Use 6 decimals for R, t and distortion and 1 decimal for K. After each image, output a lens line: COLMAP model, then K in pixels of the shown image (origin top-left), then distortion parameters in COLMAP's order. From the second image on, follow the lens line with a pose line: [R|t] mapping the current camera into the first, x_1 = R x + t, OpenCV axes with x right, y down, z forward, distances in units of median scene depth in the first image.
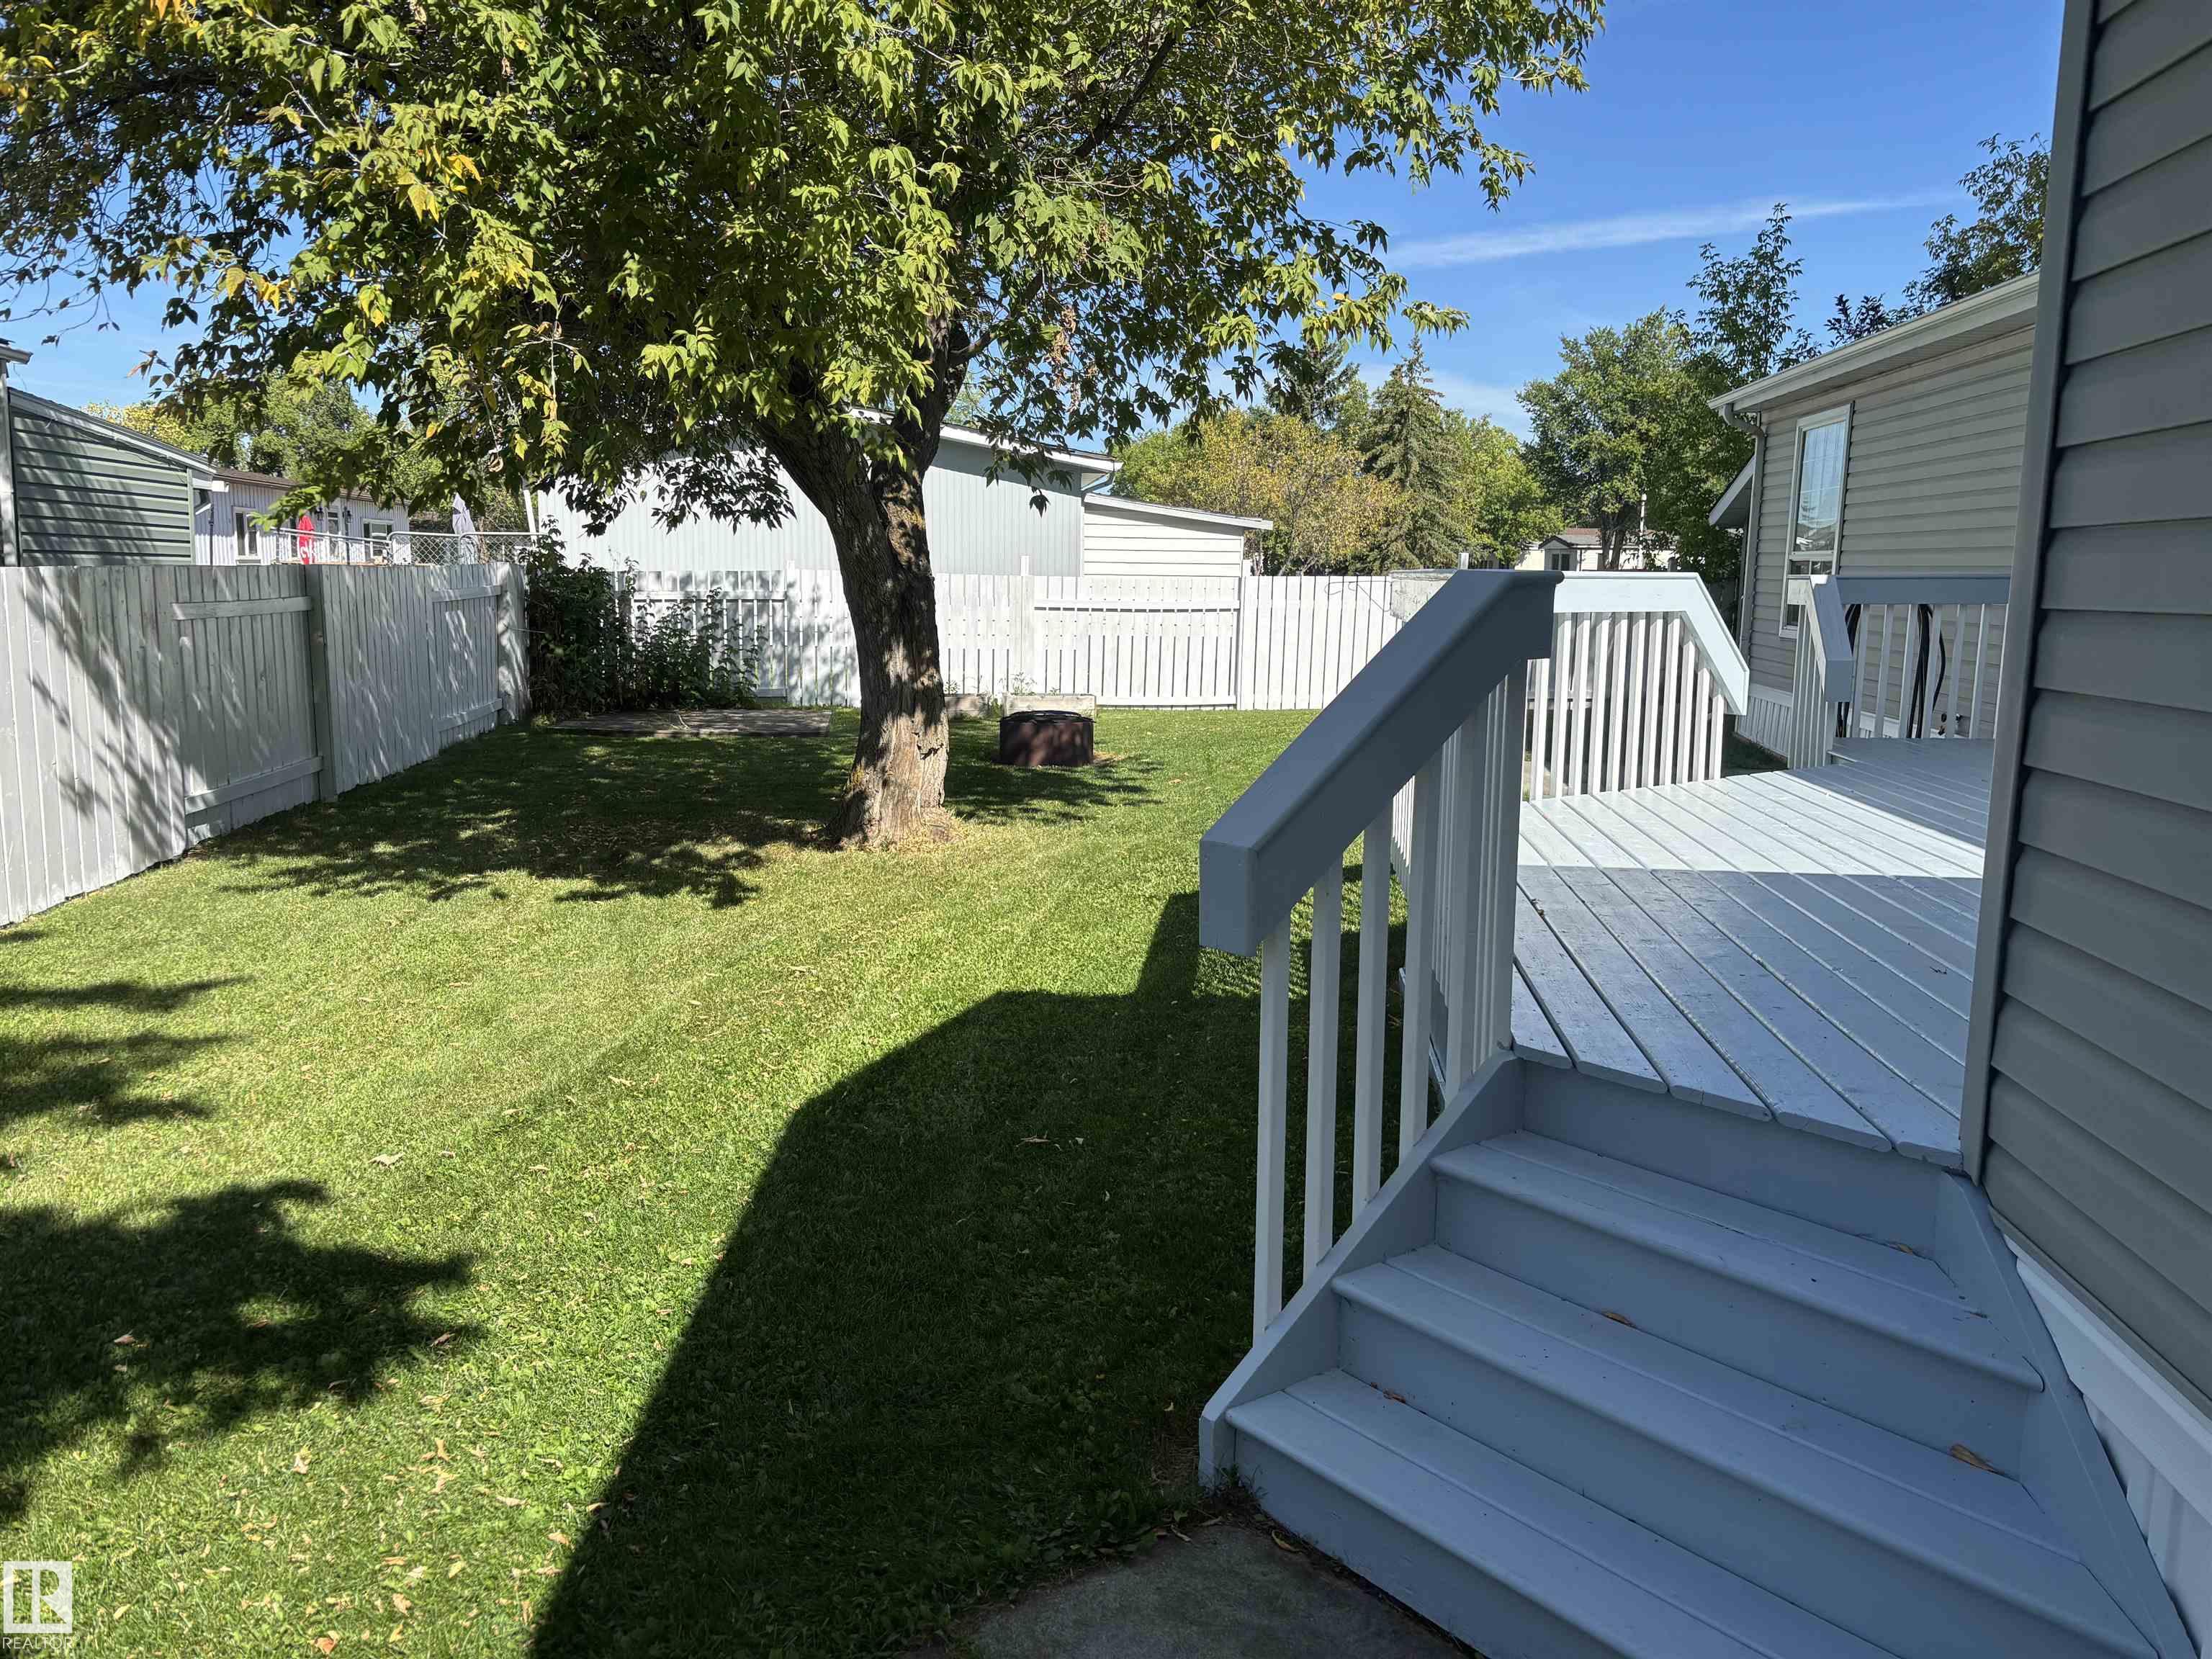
lens RADIAL K [[1668.3, 0, 1112.3], [0, 1668.3, 848.2], [0, 0, 1]] dist [0.019767, -0.016891]
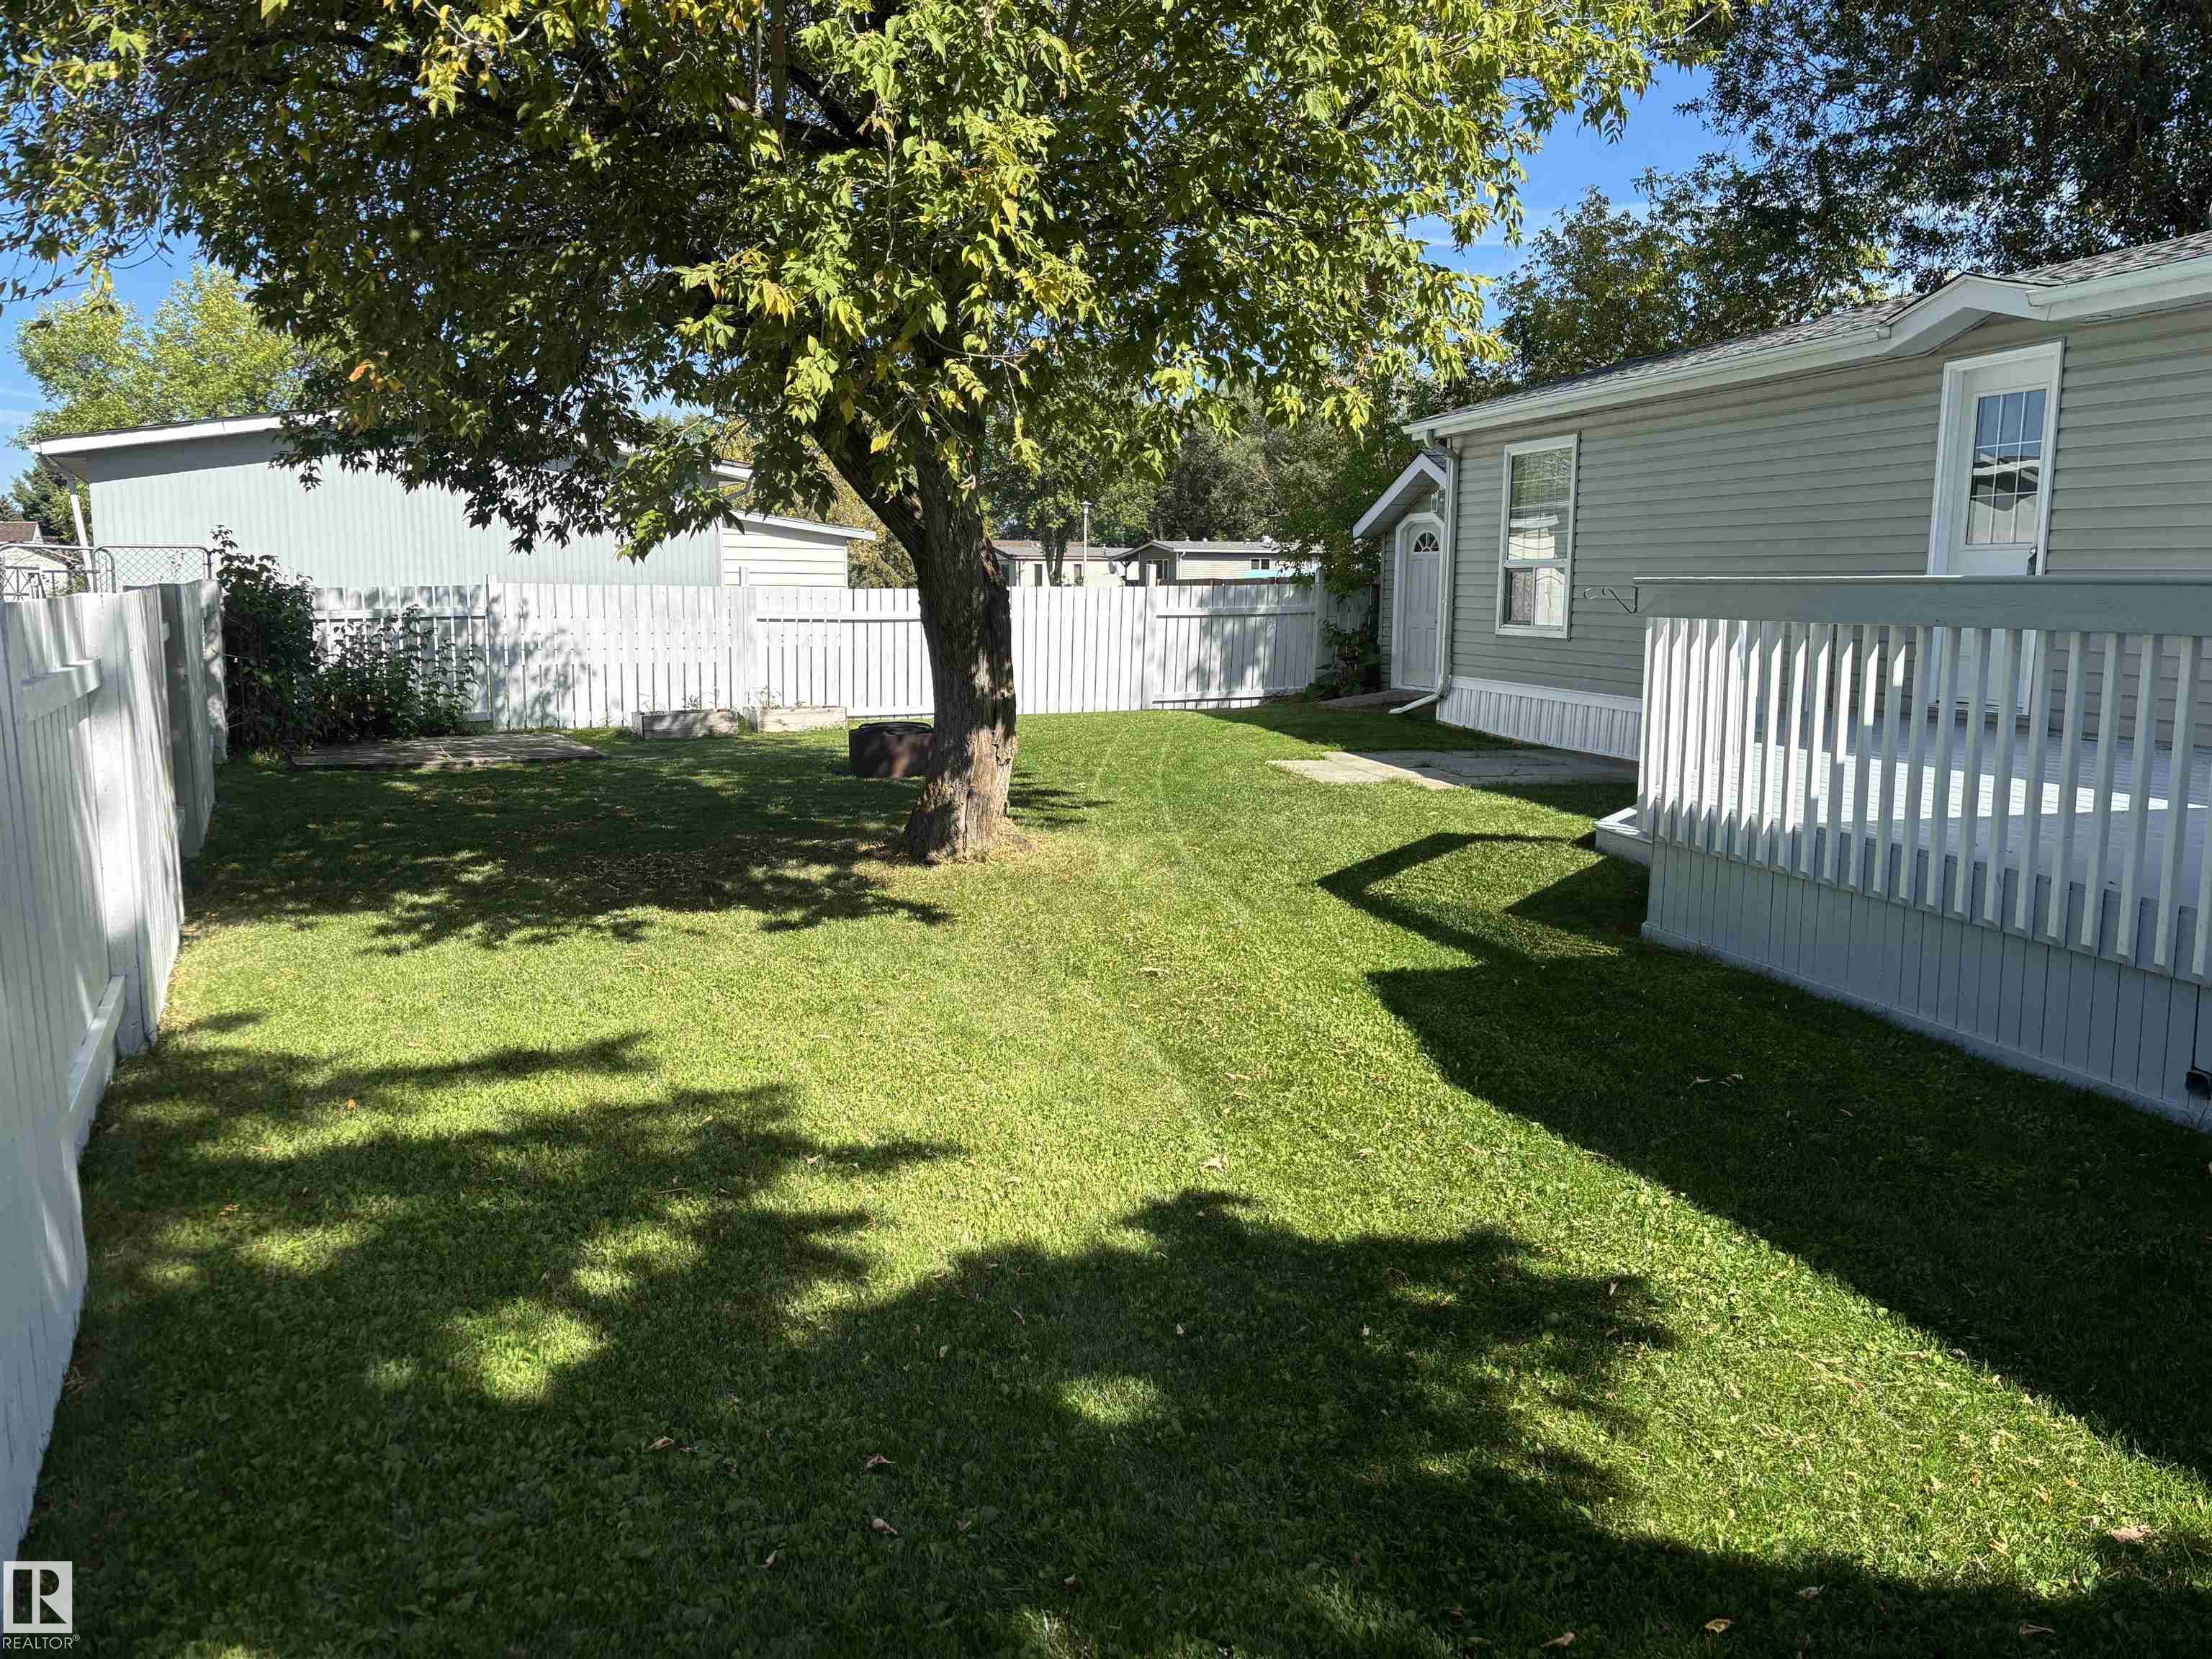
lens RADIAL K [[1668.3, 0, 1085.8], [0, 1668.3, 811.5], [0, 0, 1]] dist [0.019767, -0.016891]
pose [[0.939251, -0.057191, 0.338434, -0.258346], [0.065925, 0.997721, -0.014361, -0.006075], [-0.336841, 0.035800, 0.940881, 0.018111]]
